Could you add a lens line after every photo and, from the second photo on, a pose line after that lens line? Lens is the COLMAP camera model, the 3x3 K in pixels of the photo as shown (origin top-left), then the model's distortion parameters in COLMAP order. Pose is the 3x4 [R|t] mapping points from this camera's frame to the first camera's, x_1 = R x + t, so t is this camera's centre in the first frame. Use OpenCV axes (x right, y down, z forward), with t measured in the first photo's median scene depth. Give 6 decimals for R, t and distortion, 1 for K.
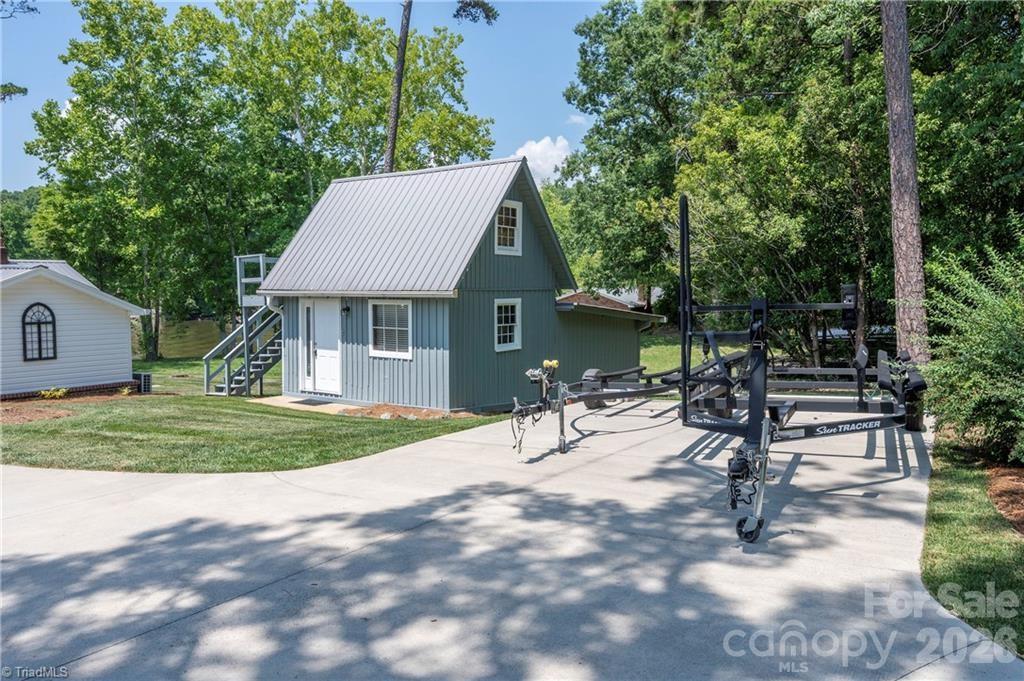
lens RADIAL K [[760.5, 0, 512.0], [0, 760.5, 340.5], [0, 0, 1]] dist [0.002640, 0.003977]
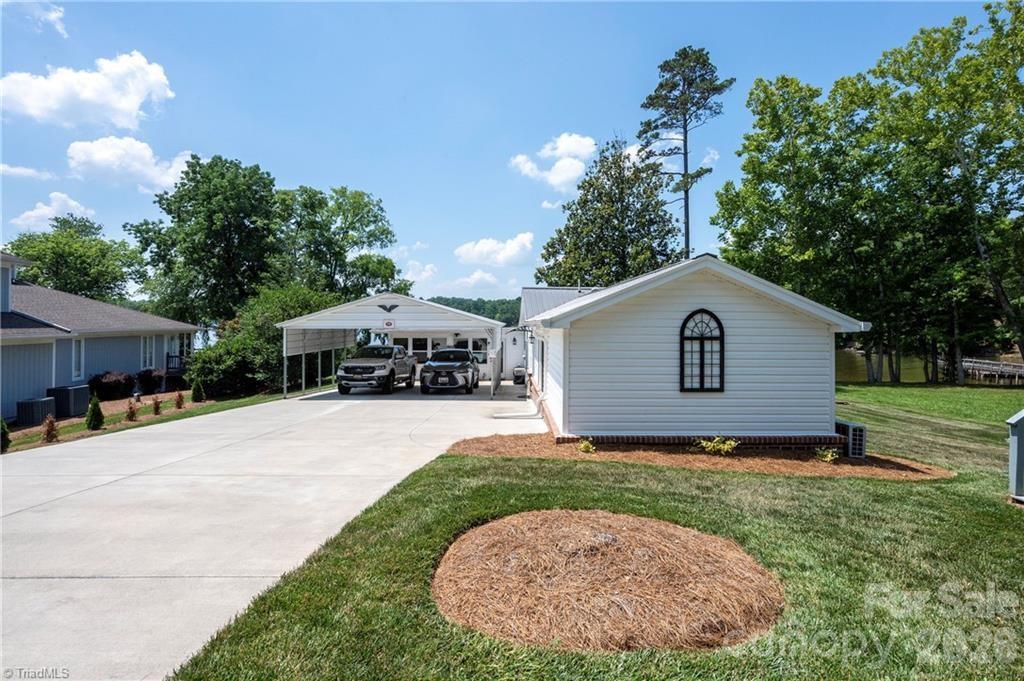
lens RADIAL K [[476.6, 0, 512.7], [0, 476.6, 315.6], [0, 0, 1]] dist [0.000480, -0.000106]
pose [[0.572486, -0.014592, -0.819785, -0.134031], [-0.062575, 0.996148, -0.061430, -0.002182], [0.817523, 0.086466, 0.569368, 0.225021]]
